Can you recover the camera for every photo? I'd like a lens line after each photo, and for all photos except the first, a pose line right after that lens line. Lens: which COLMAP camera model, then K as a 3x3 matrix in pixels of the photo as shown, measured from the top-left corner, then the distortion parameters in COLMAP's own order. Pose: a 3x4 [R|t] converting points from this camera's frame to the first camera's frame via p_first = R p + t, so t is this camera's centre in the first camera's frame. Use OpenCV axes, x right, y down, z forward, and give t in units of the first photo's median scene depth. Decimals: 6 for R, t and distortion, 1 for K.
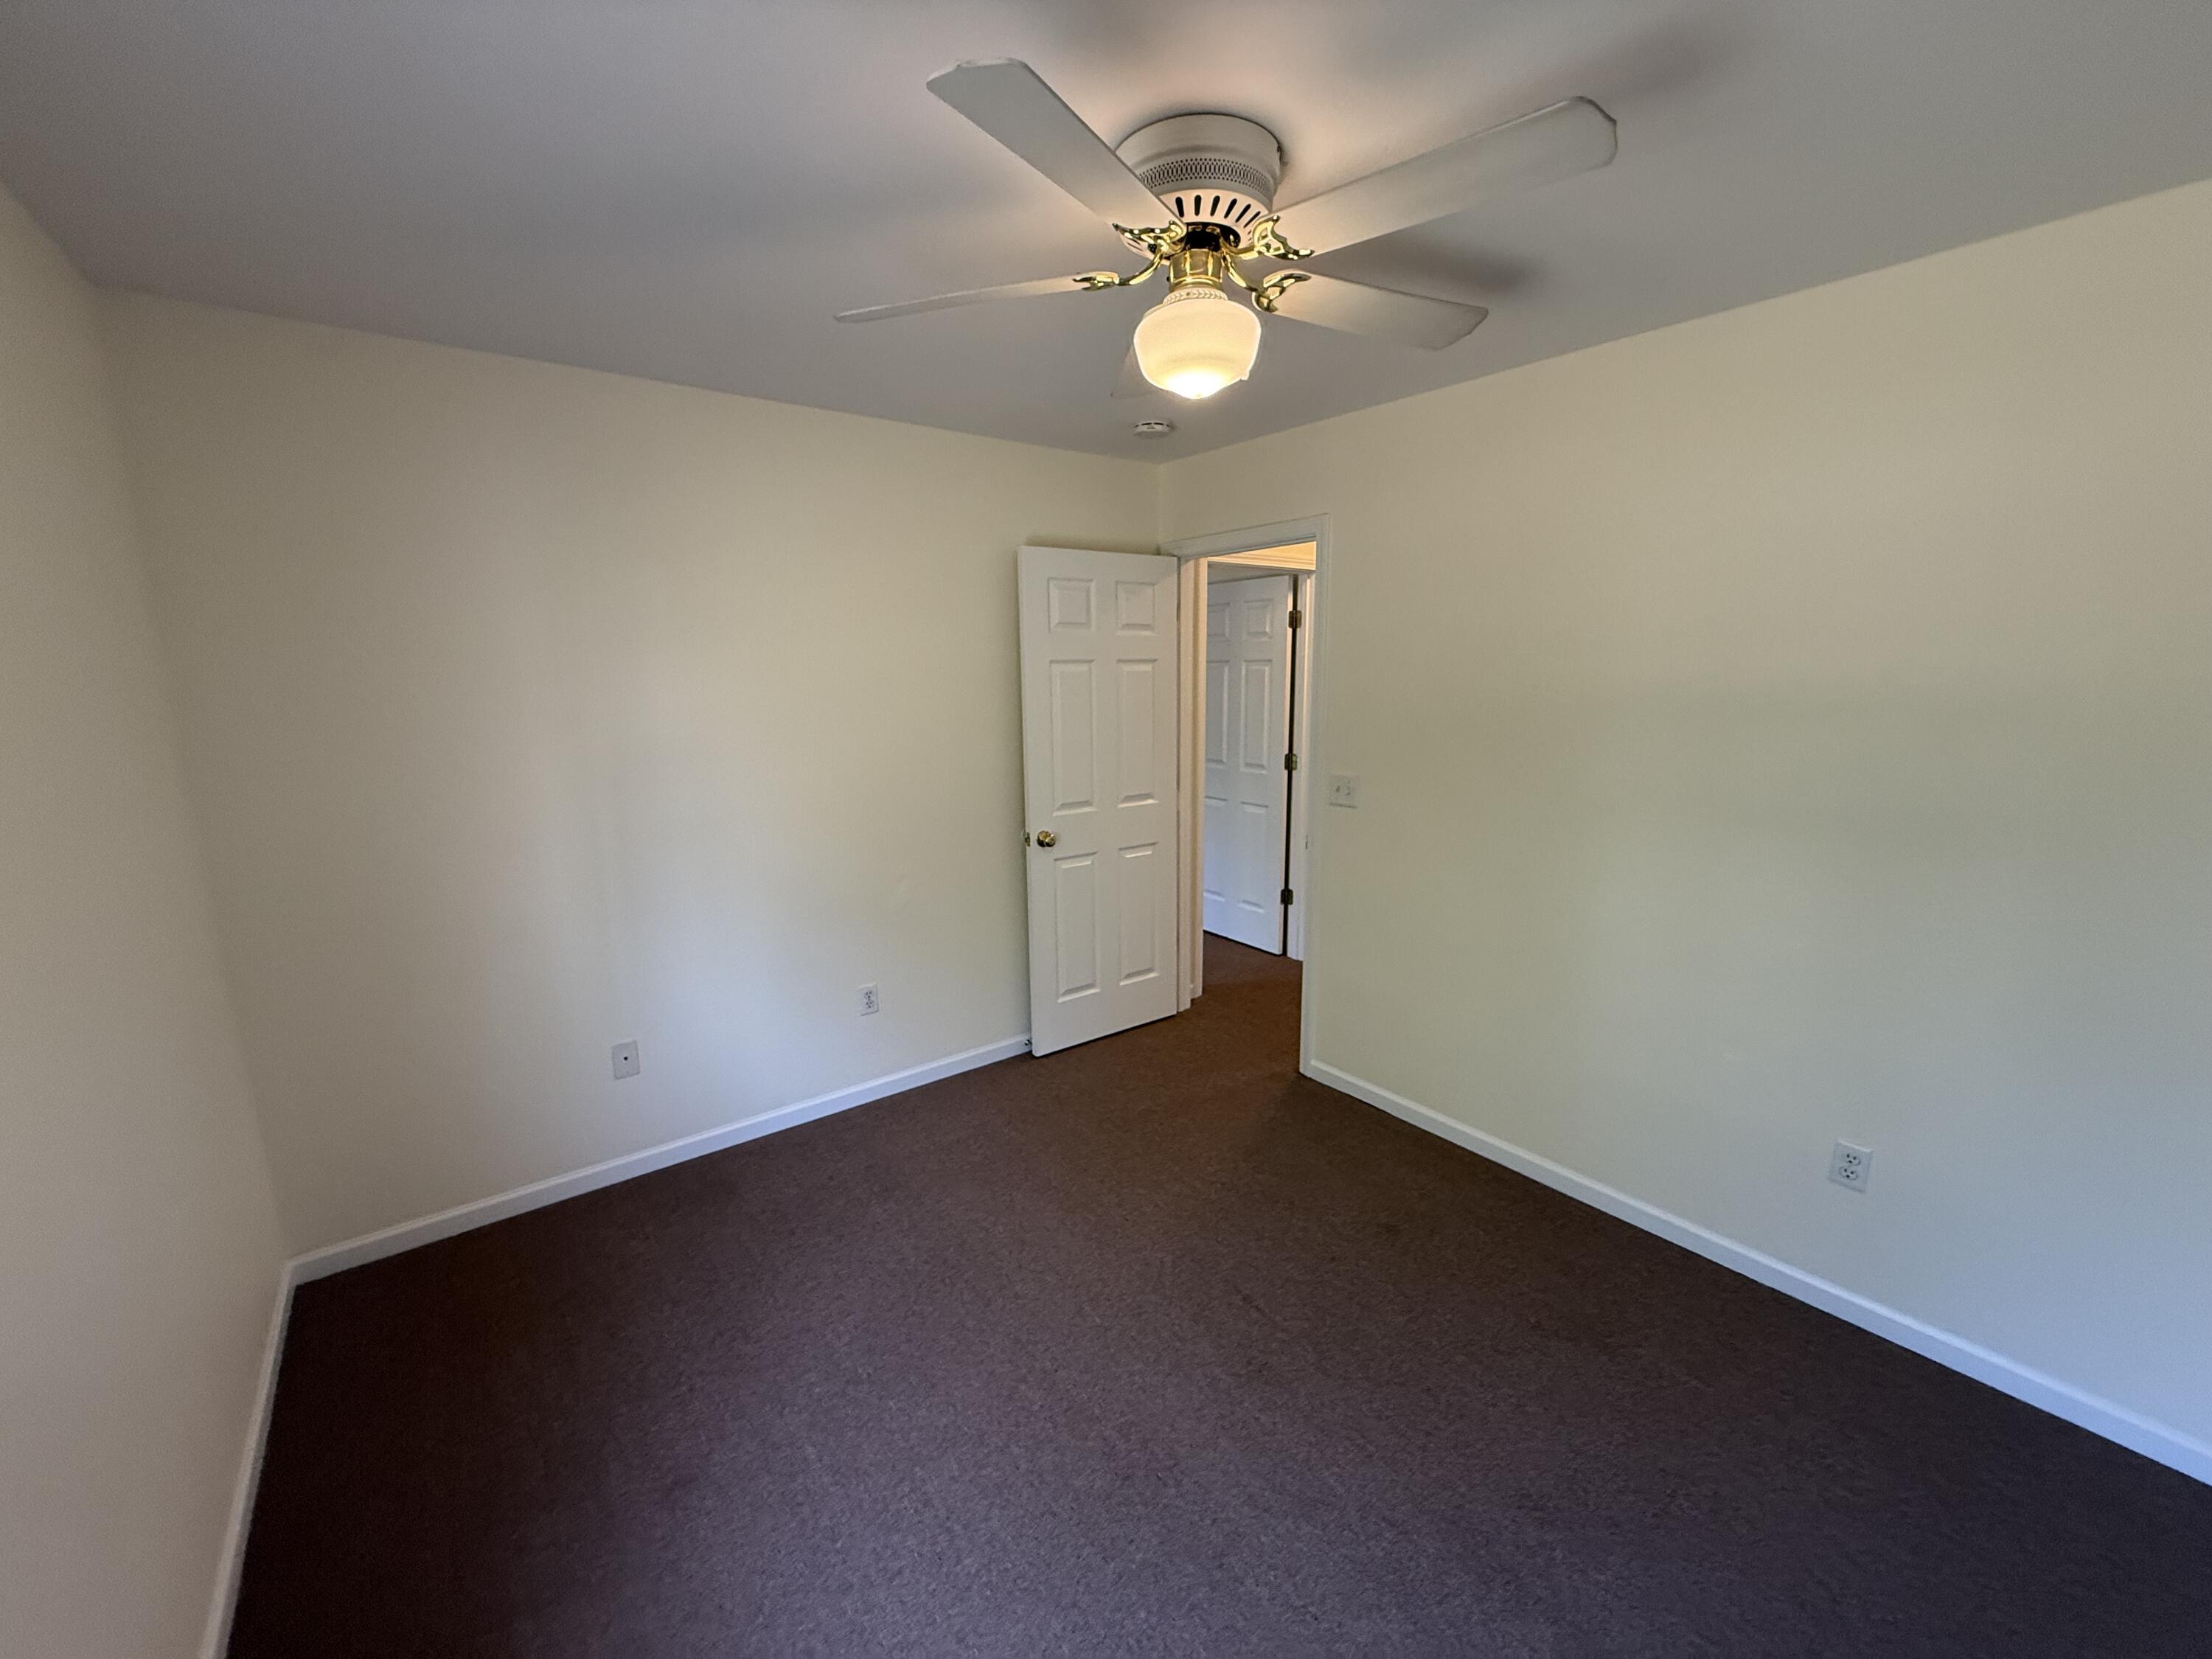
lens RADIAL K [[882.3, 0, 1099.4], [0, 882.3, 826.7], [0, 0, 1]] dist [0.000113, -0.000016]
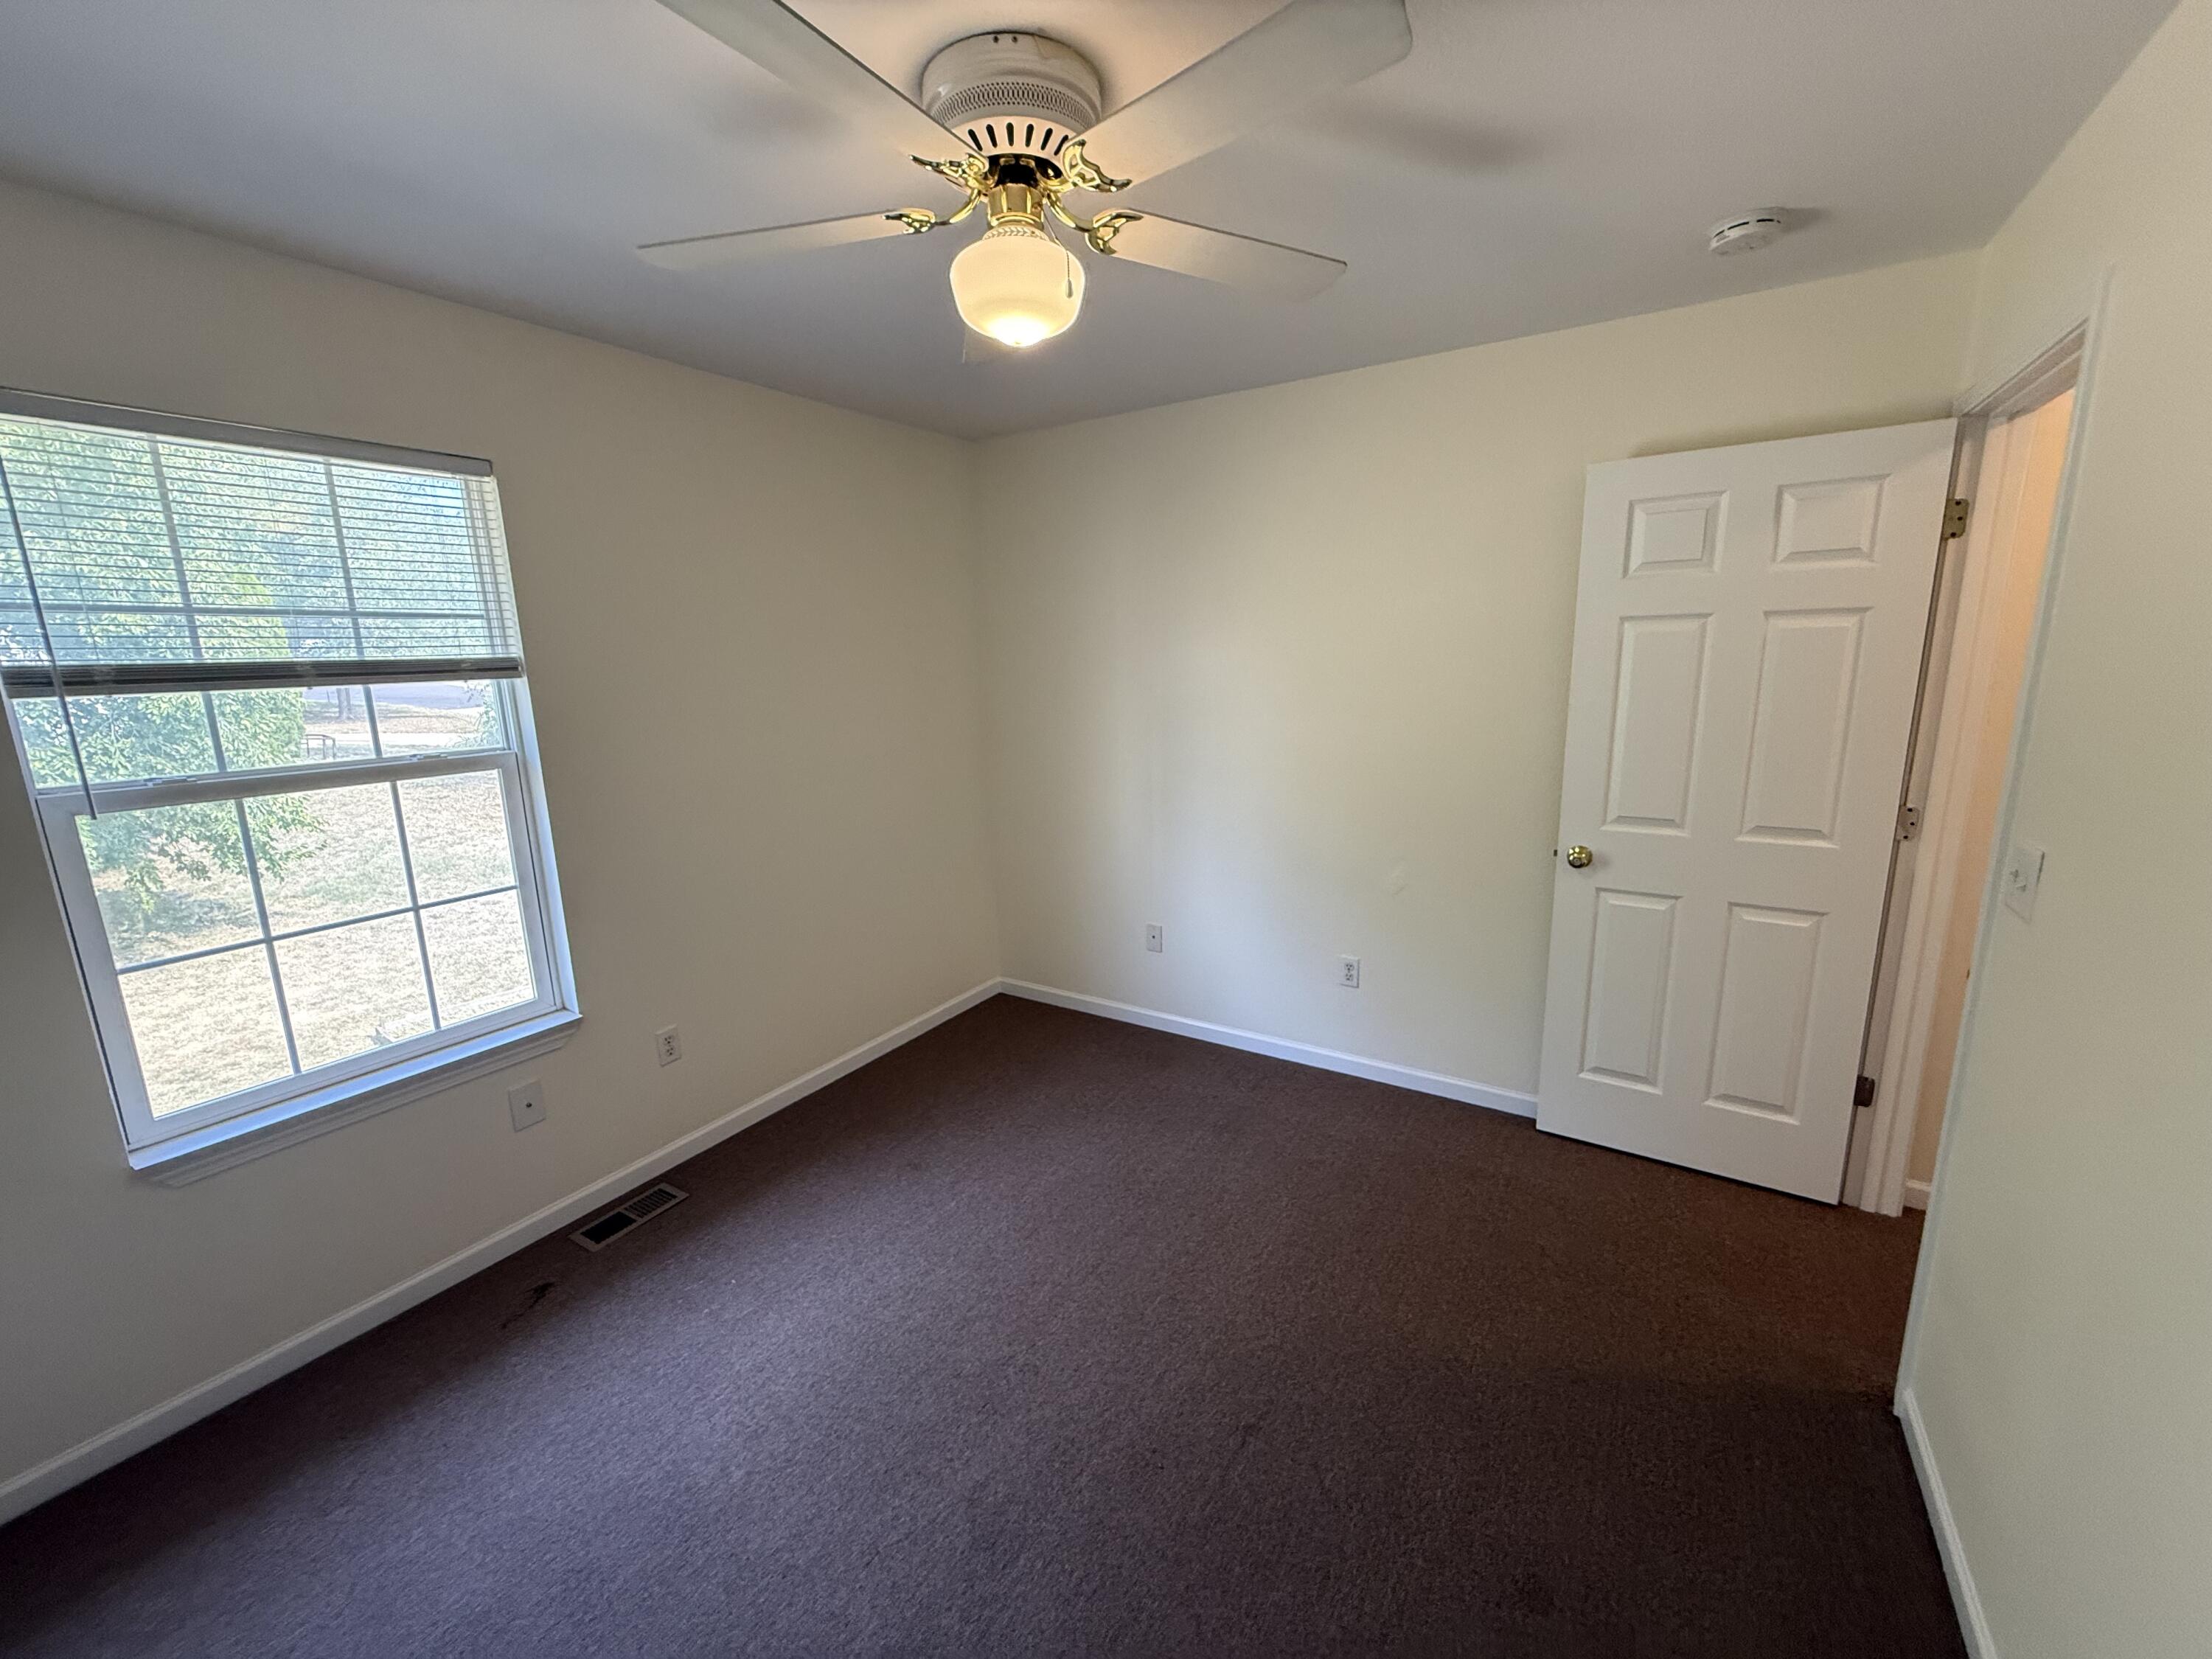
lens RADIAL K [[877.8, 0, 1102.6], [0, 877.8, 829.8], [0, 0, 1]] dist [0.000922, 0.000012]
pose [[0.342752, 0.188493, -0.920321, 0.518731], [-0.146828, 0.978373, 0.145700, -0.062556], [0.927881, 0.085189, 0.363016, 0.373337]]
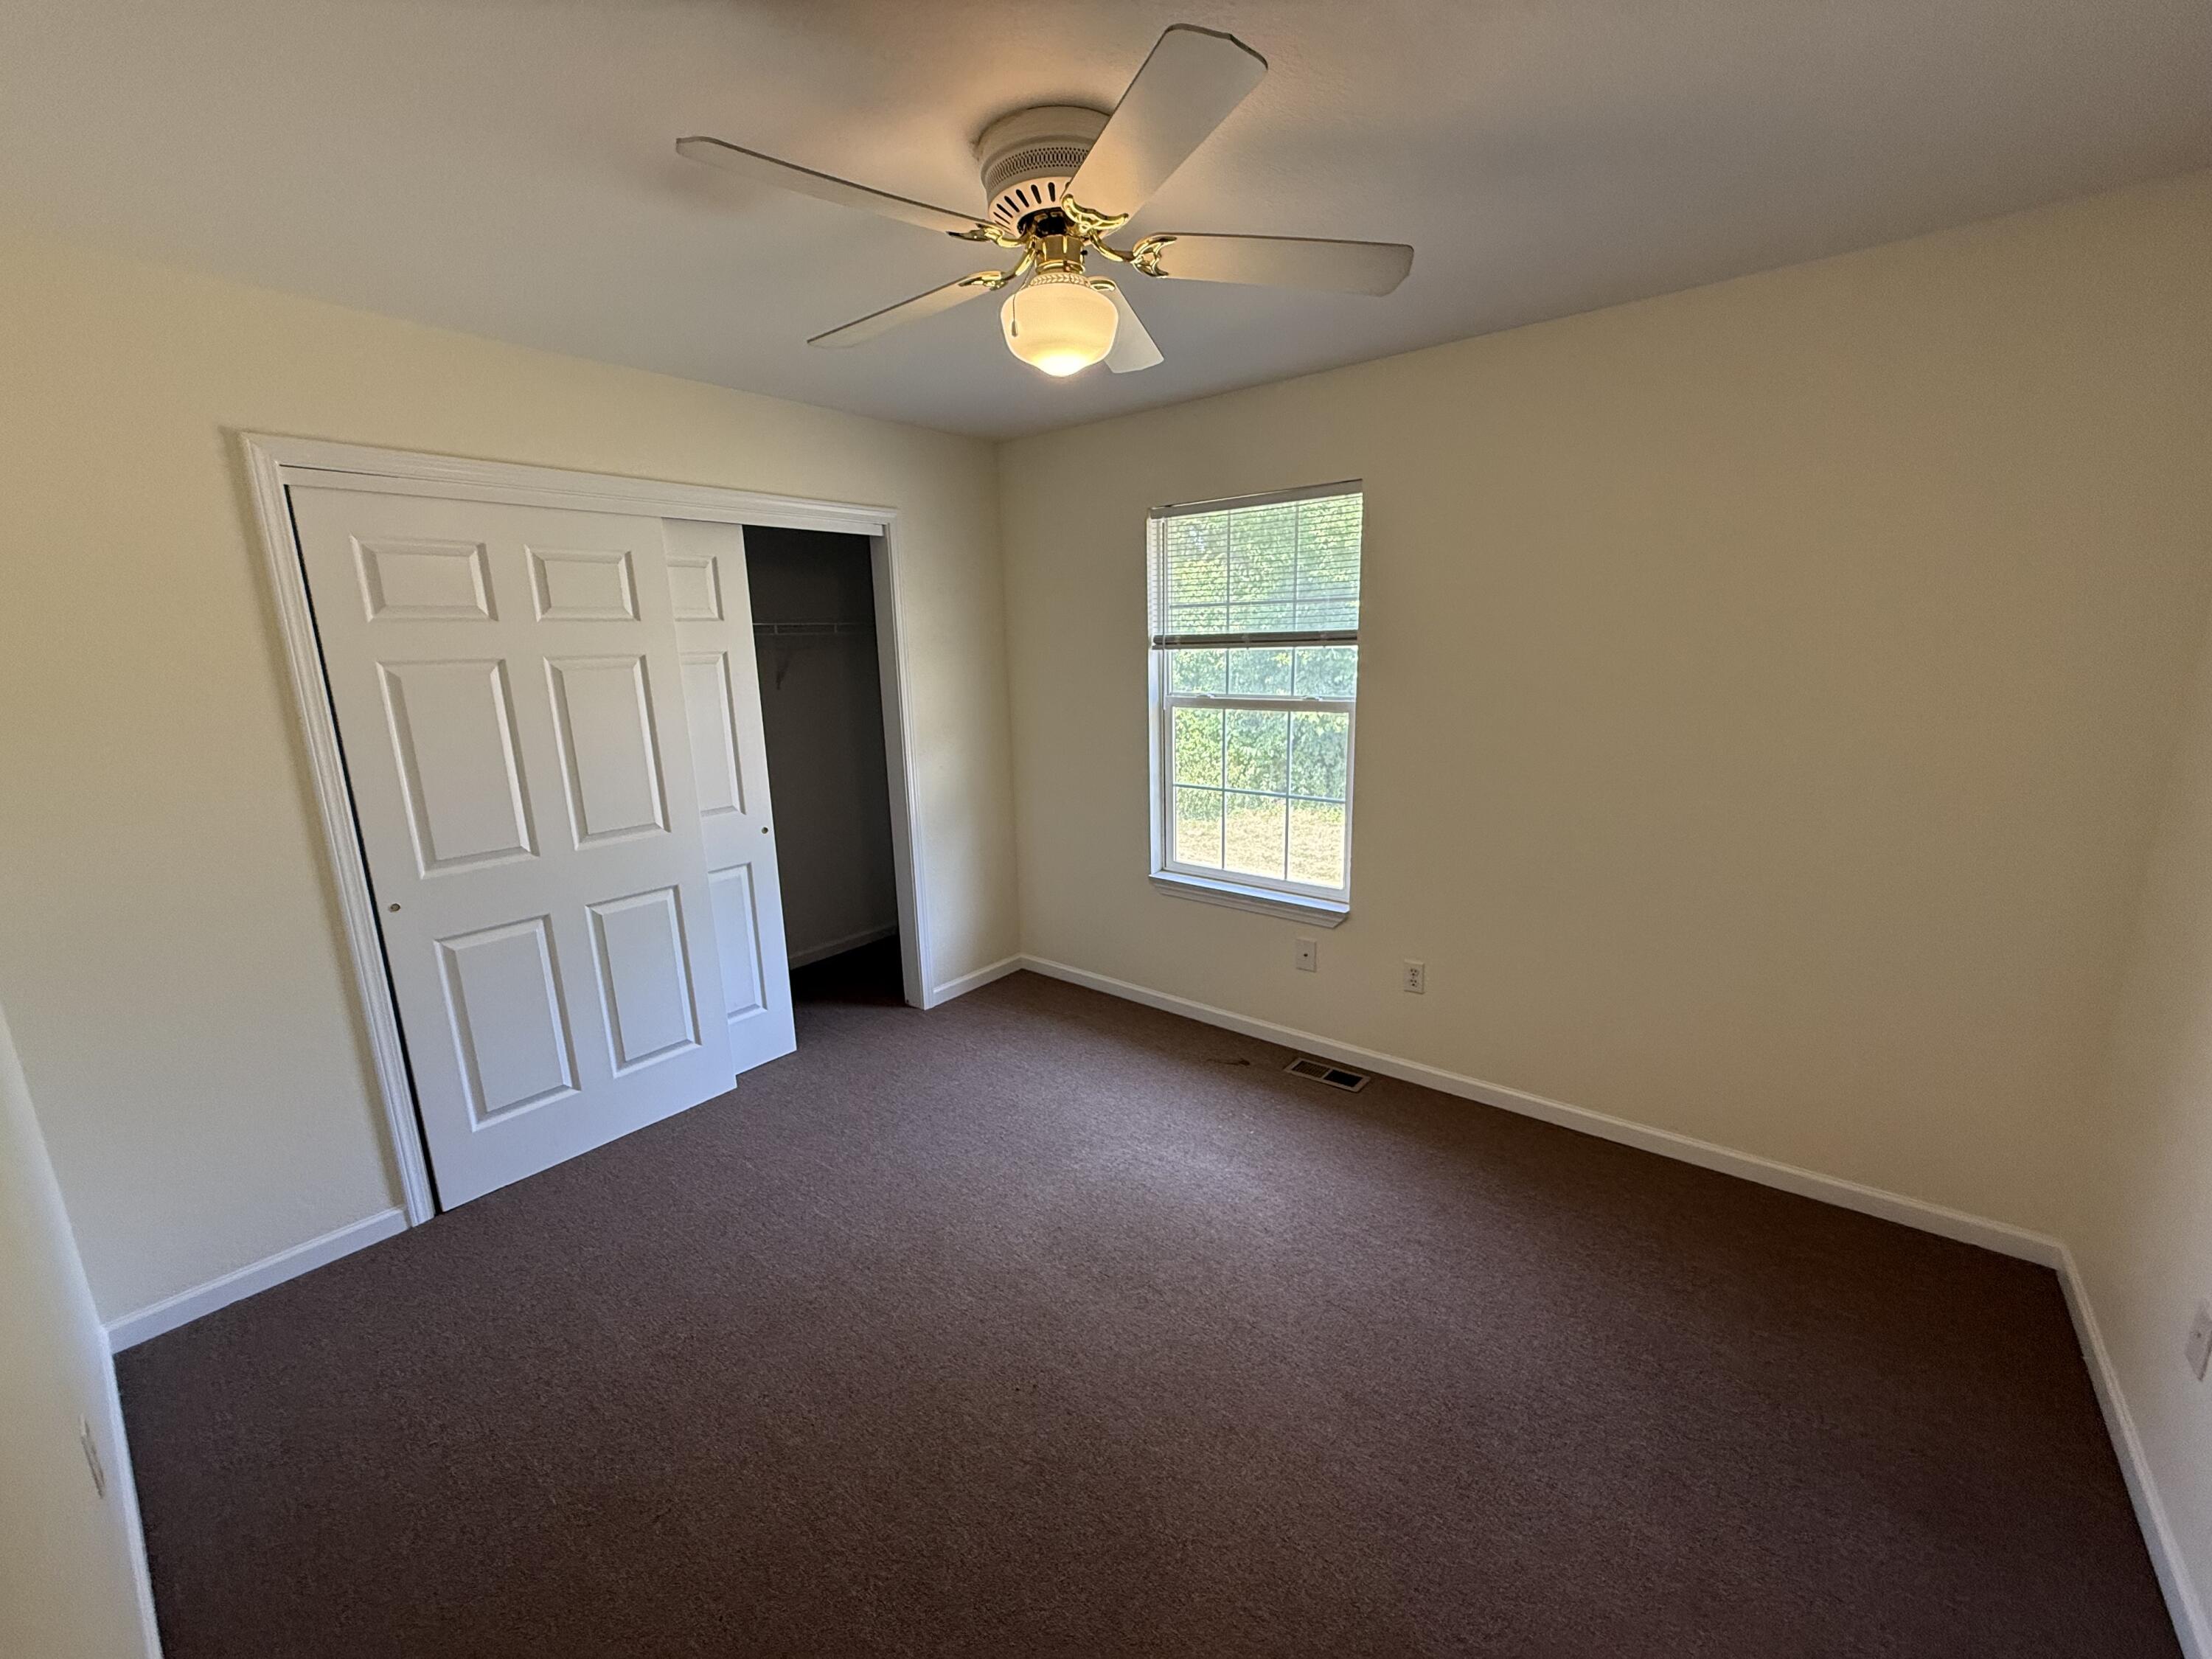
lens RADIAL K [[877.8, 0, 1102.6], [0, 877.8, 829.8], [0, 0, 1]] dist [0.000922, 0.000012]
pose [[-0.971340, 0.092814, -0.218825, 0.159503], [0.000090, 0.920757, 0.390136, -0.190965], [0.237695, 0.378935, -0.894377, 1.014765]]
